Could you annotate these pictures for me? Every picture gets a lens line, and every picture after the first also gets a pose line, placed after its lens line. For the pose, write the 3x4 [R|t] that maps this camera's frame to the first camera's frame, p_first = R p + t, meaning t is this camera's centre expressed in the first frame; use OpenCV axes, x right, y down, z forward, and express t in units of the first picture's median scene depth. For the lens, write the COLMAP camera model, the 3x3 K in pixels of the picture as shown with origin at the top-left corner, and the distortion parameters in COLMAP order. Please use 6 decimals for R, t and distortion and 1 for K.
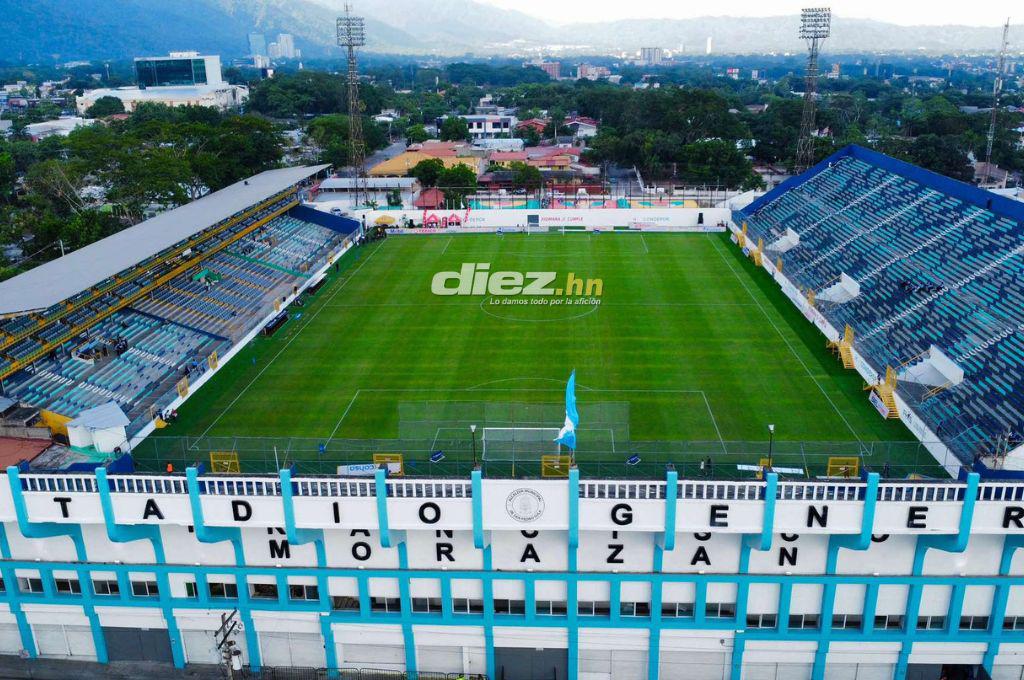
lens RADIAL K [[875.0, 0, 511.8], [0, 875.0, 334.9], [0, 0, 1]] dist [-0.015042, -0.015366]
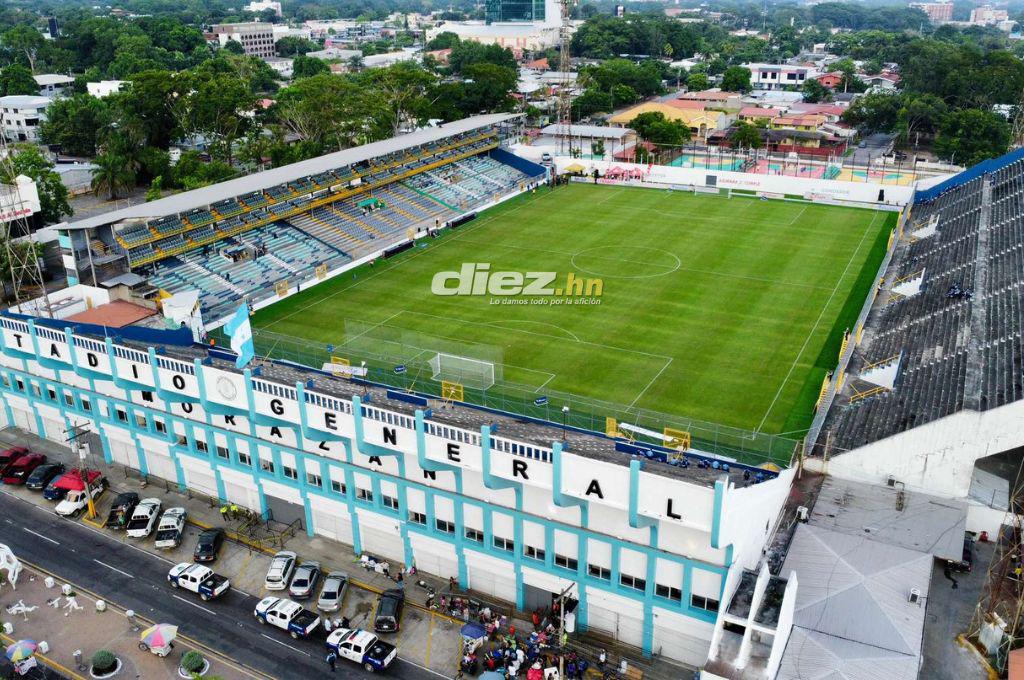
lens RADIAL K [[875.0, 0, 518.0], [0, 875.0, 341.0], [0, 0, 1]] dist [-0.015042, -0.015366]
pose [[0.911977, 0.160903, -0.377370, 0.370436], [-0.131374, 0.985976, 0.102915, -0.035445], [0.388637, -0.044280, 0.920326, -0.051820]]
